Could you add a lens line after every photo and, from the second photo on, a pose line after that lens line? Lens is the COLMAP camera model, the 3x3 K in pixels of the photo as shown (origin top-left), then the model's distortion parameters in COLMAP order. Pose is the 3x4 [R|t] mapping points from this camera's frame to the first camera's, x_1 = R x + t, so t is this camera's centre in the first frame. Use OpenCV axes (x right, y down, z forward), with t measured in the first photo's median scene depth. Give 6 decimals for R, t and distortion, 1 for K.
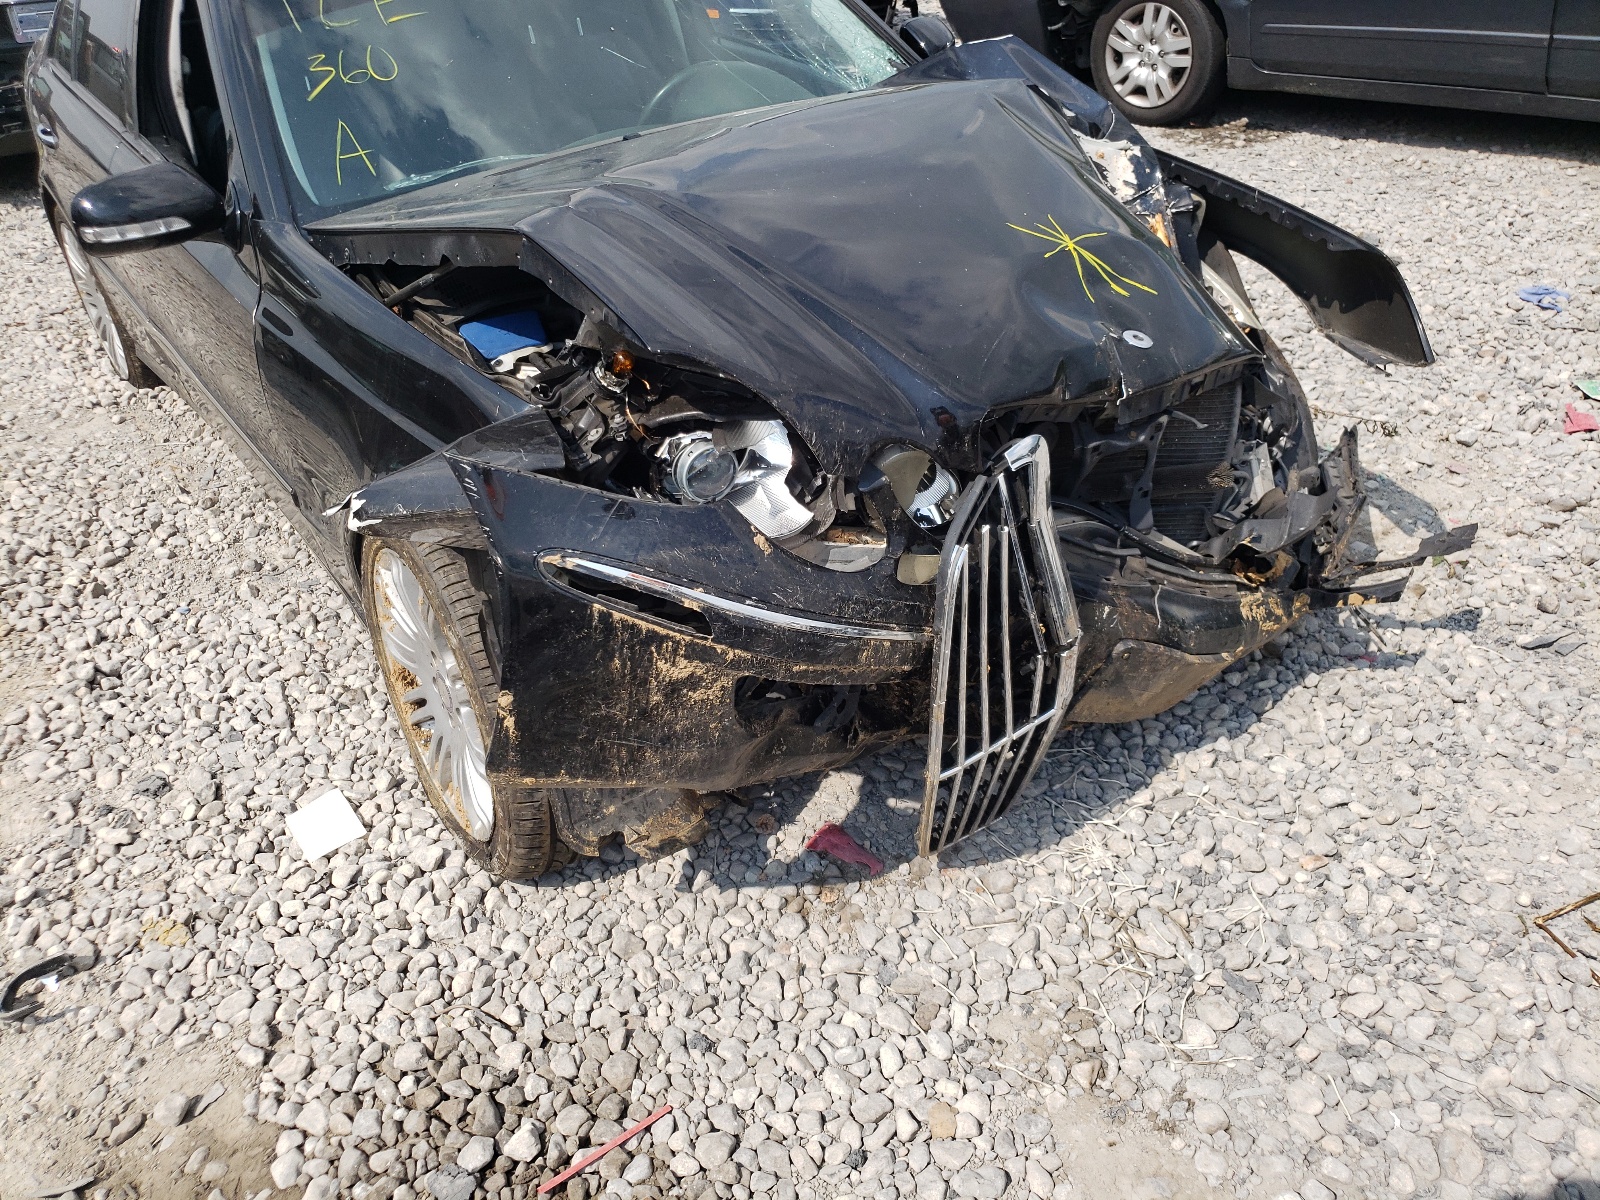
lens RADIAL K [[1196.4, 0, 799.6], [0, 1196.4, 599.9], [0, 0, 1]] dist [0.007461, 0.001401]
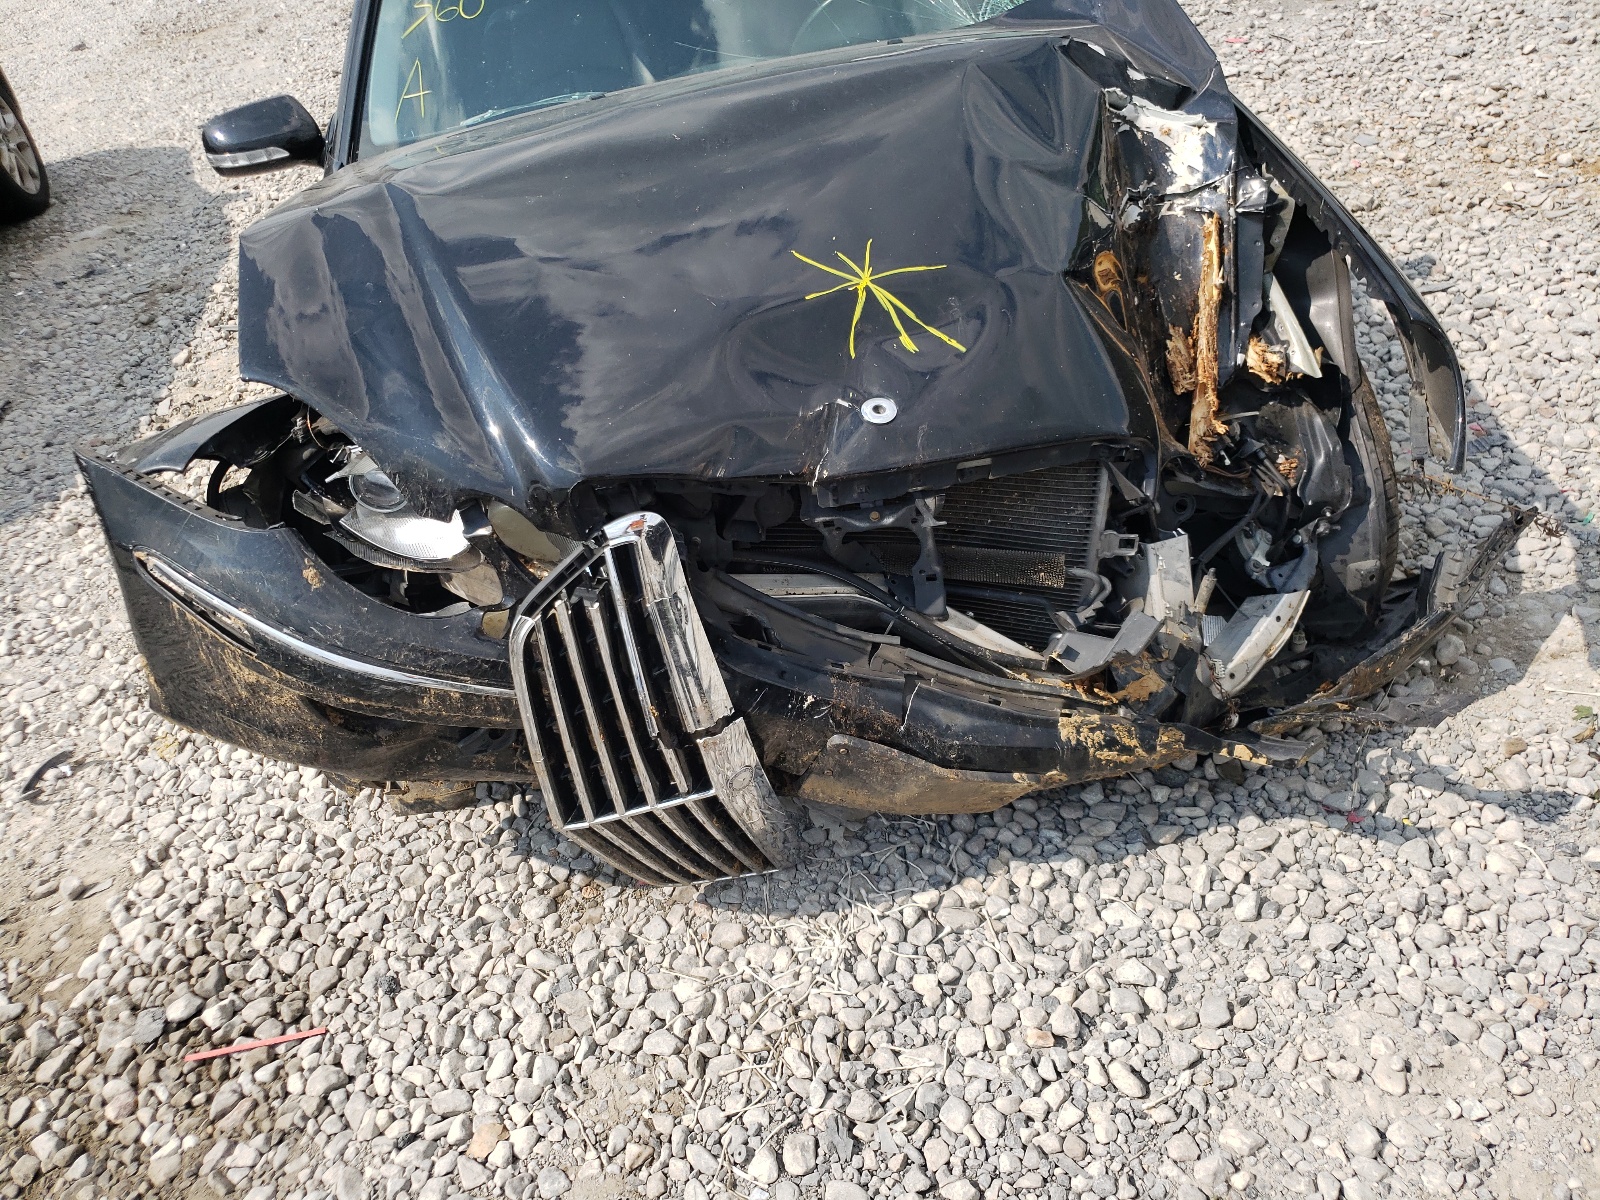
lens RADIAL K [[1215.5, 0, 800.3], [0, 1215.5, 600.1], [0, 0, 1]] dist [0.012255, 0.002932]
pose [[0.882227, 0.224316, -0.413953, 0.597633], [-0.171225, 0.971868, 0.161726, -0.207098], [0.438585, -0.071800, 0.895817, 0.175719]]
